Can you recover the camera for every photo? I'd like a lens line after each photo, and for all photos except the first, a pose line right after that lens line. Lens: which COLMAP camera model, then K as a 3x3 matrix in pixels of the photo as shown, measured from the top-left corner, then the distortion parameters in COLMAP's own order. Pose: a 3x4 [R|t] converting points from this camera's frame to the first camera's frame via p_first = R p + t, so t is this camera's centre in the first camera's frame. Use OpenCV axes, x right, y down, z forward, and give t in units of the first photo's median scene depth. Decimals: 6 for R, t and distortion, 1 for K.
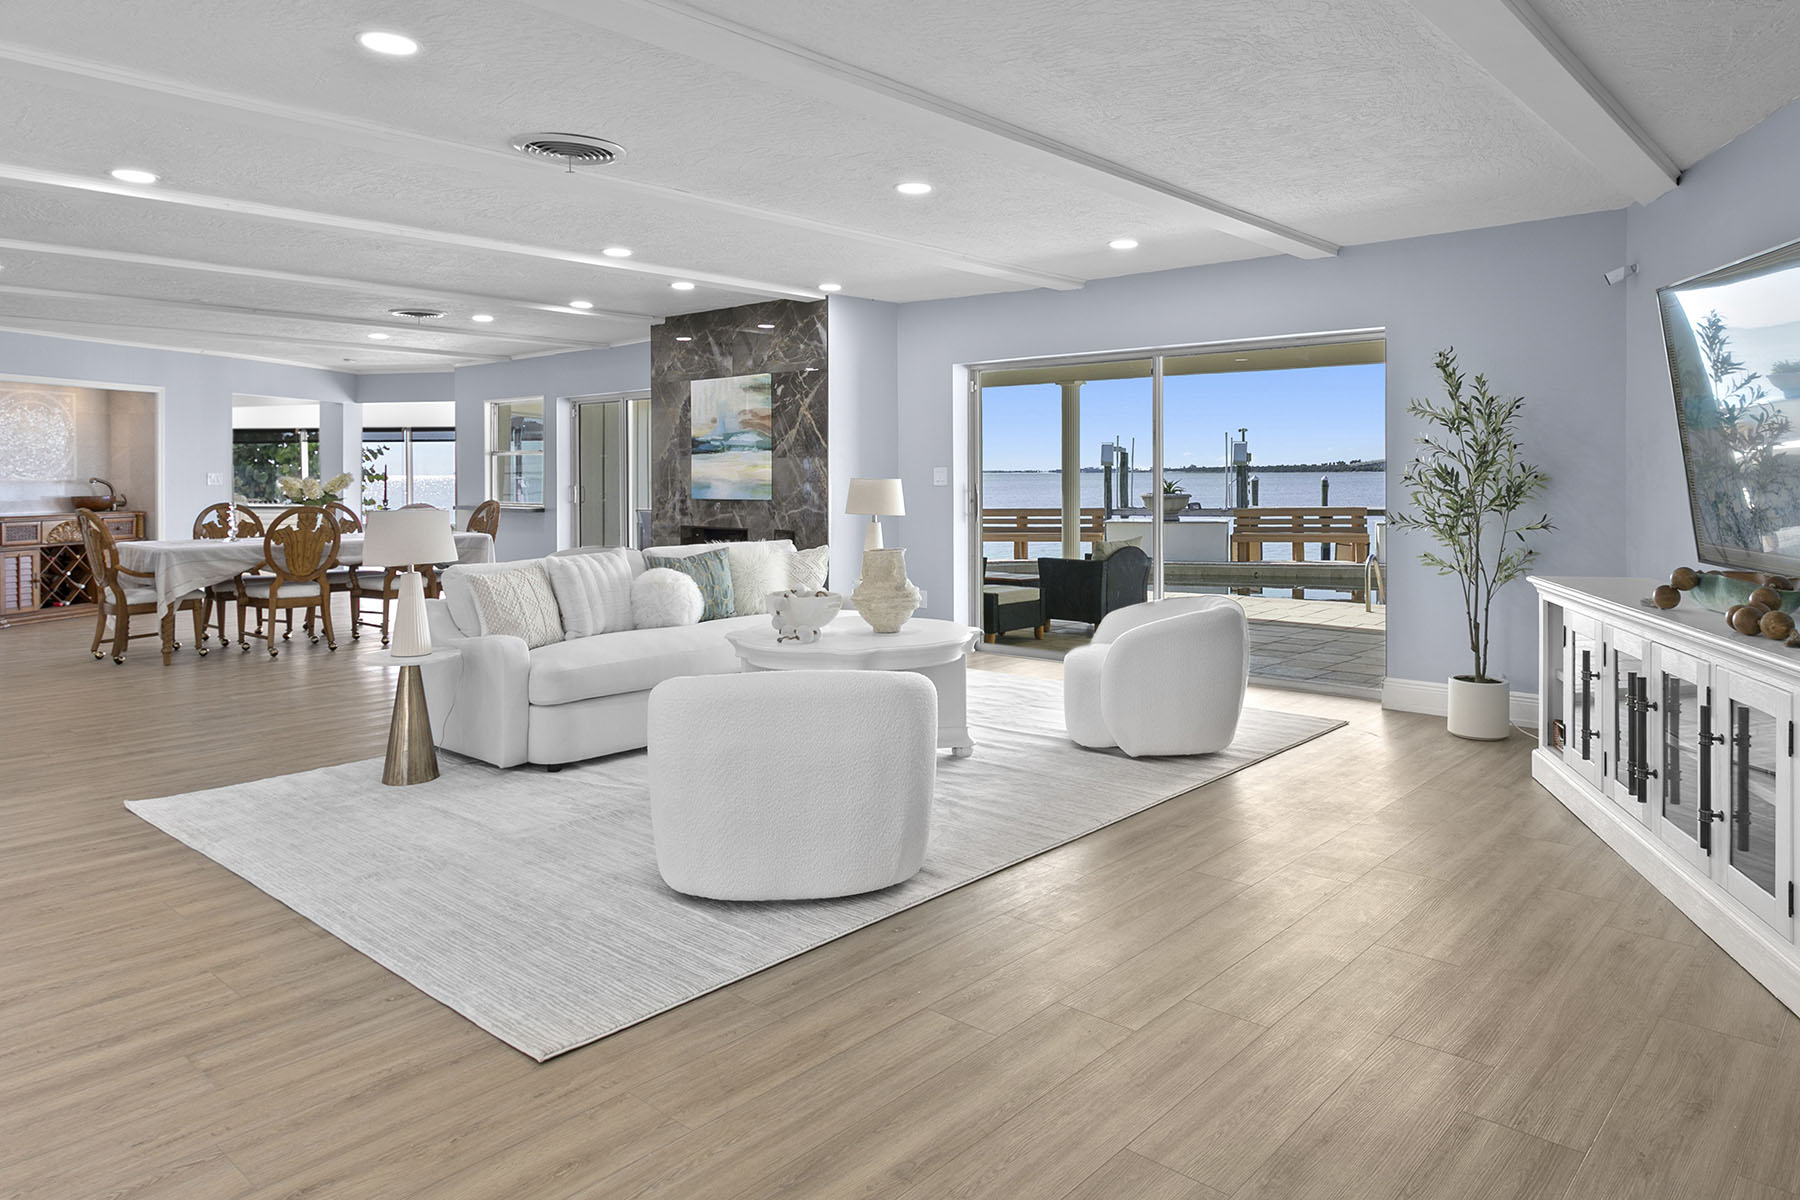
lens RADIAL K [[1198.5, 0, 982.8], [0, 1198.5, 471.1], [0, 0, 1]] dist [0.003211, 0.012223]
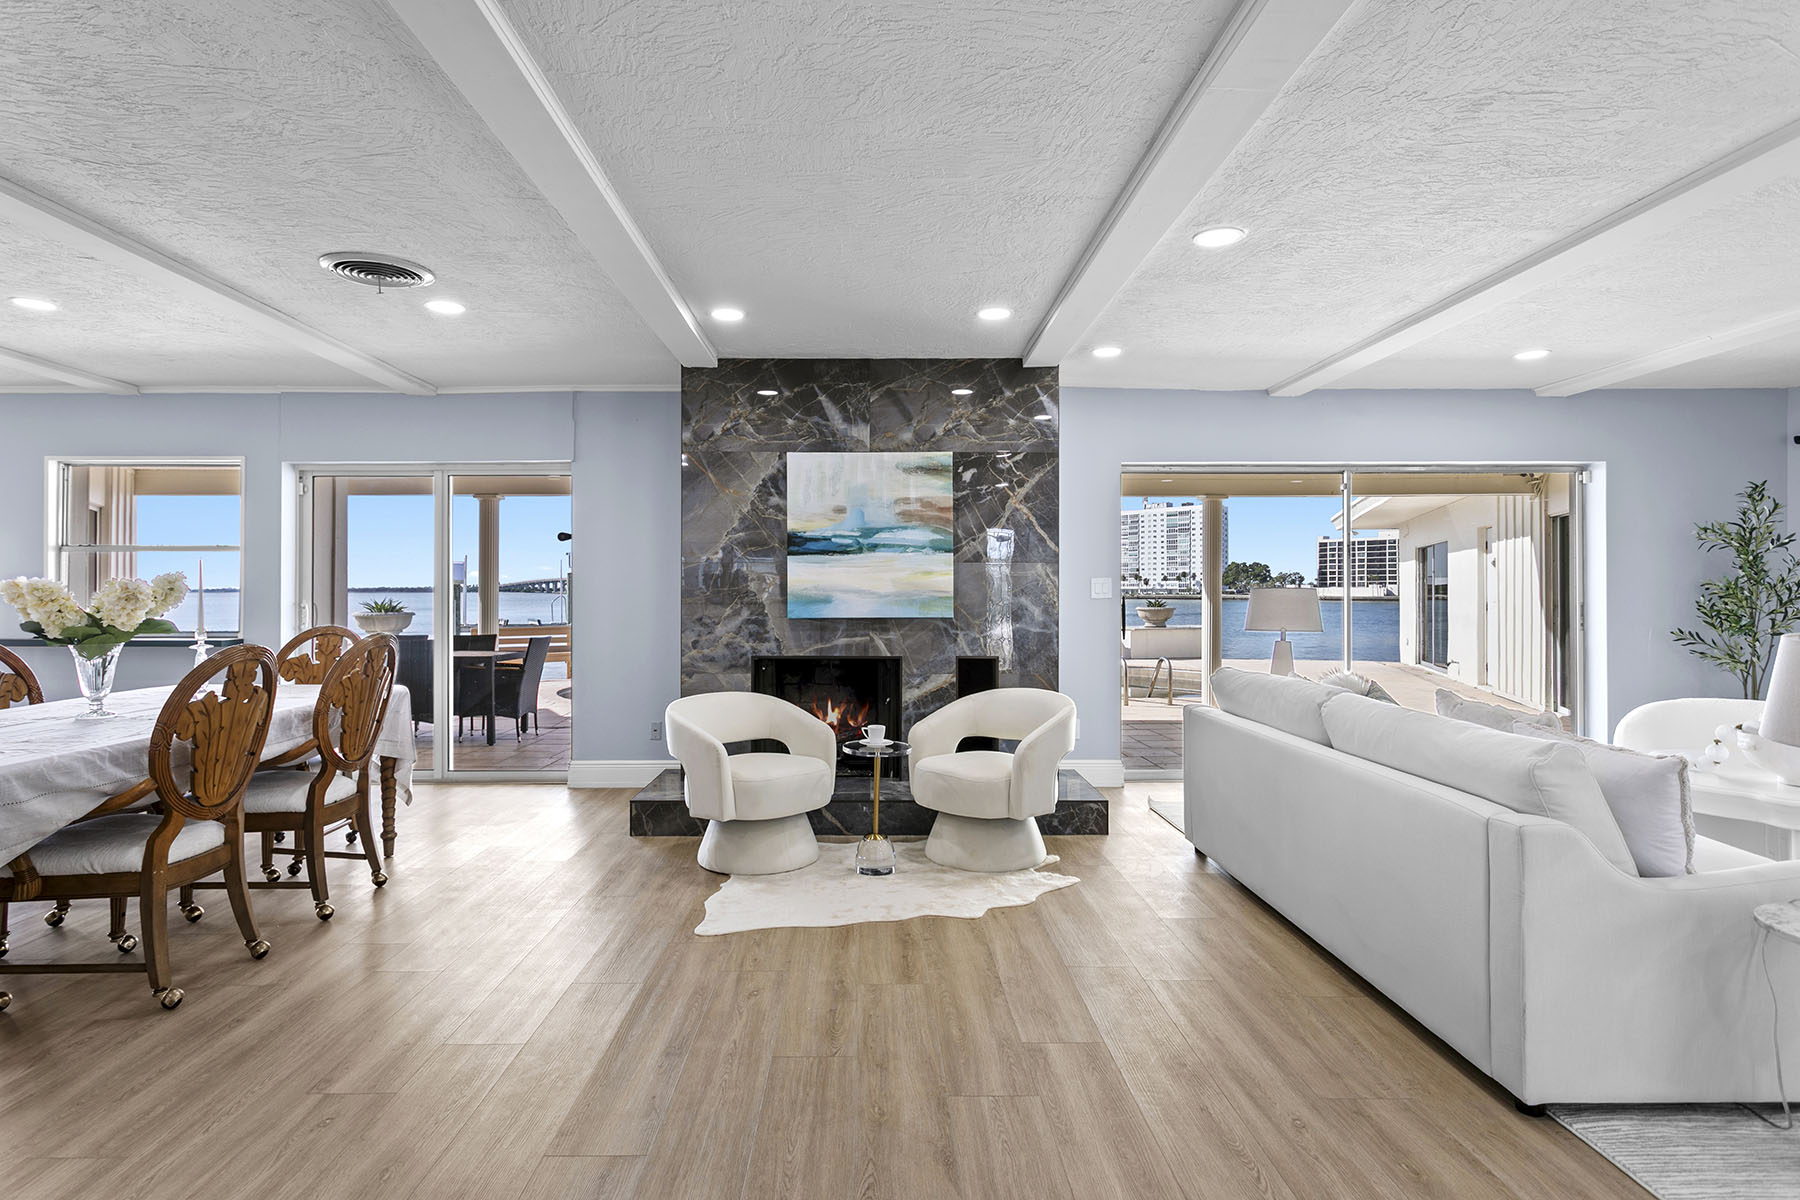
lens RADIAL K [[944.9, 0, 892.7], [0, 944.9, 580.2], [0, 0, 1]] dist [-0.006654, 0.000748]
pose [[0.750534, 0.011628, 0.660729, -0.595584], [-0.002943, 0.999894, -0.014253, 0.008954], [-0.660825, 0.008753, 0.750489, 0.564402]]
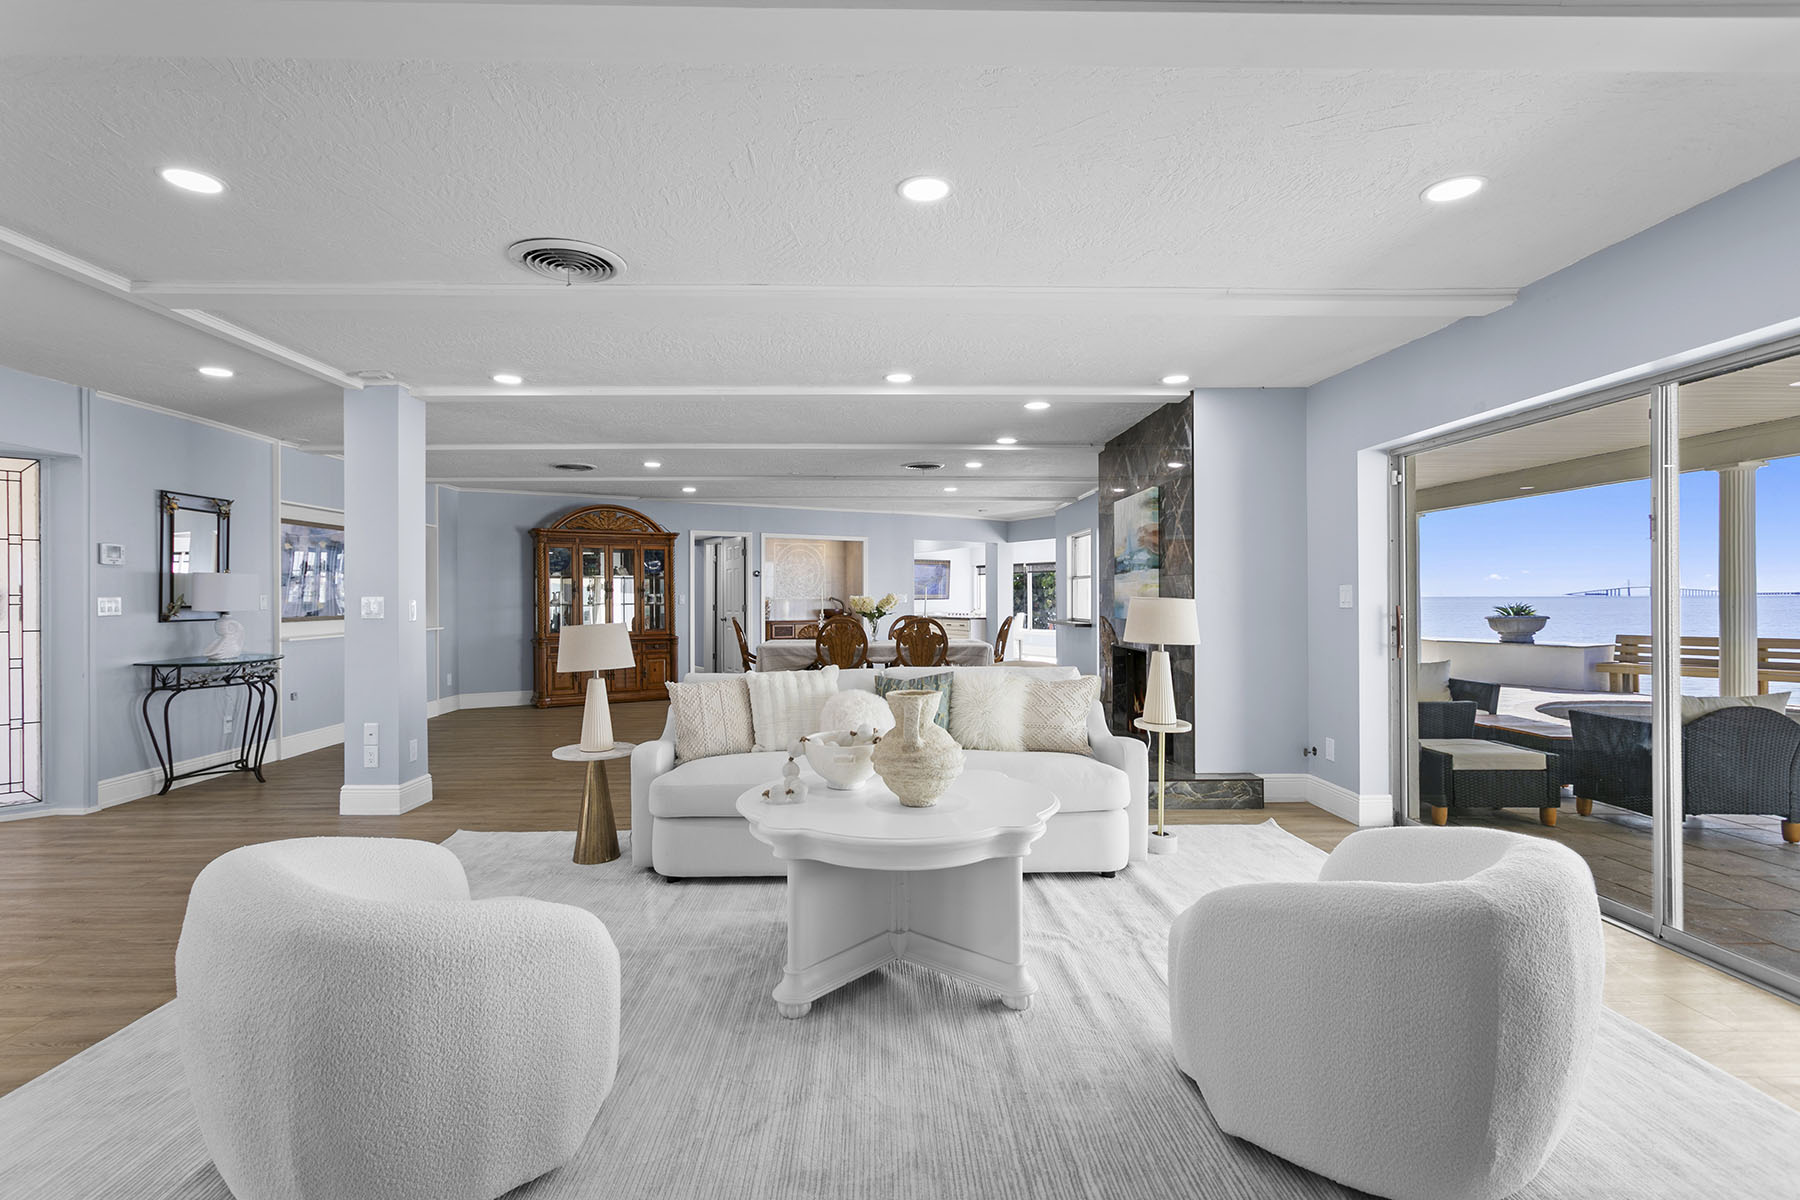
lens RADIAL K [[862.9, 0, 865.1], [0, 862.9, 592.2], [0, 0, 1]] dist [0.005802, 0.001074]
pose [[0.649668, -0.003541, -0.760210, 0.185240], [0.001834, 0.999994, -0.003090, 0.003082], [0.760216, 0.000613, 0.649670, 0.381554]]
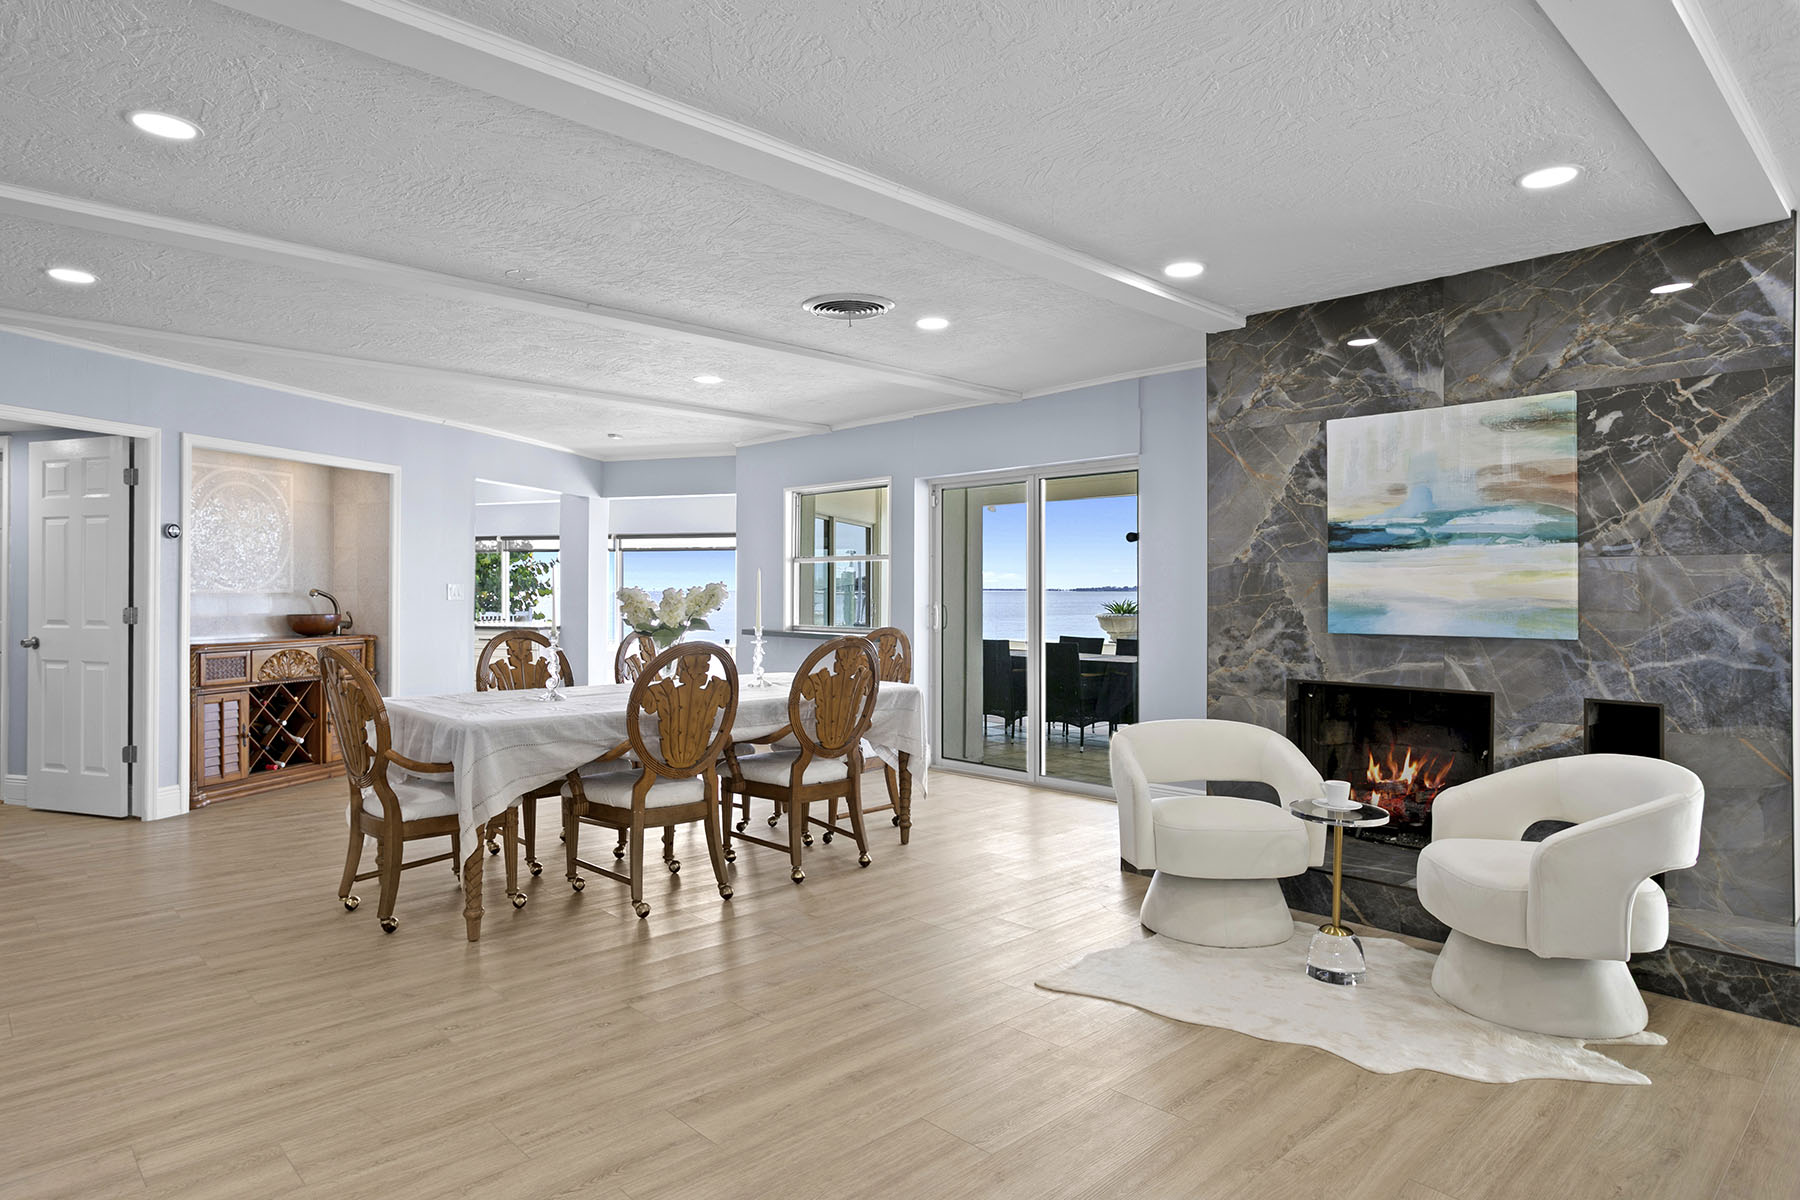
lens RADIAL K [[1057.7, 0, 870.4], [0, 1057.7, 582.3], [0, 0, 1]] dist [-0.032272, 0.032394]
pose [[0.993061, 0.005183, -0.117484, -0.416063], [-0.005946, 0.999963, -0.006142, 0.004208], [0.117448, 0.006798, 0.993056, 0.515883]]
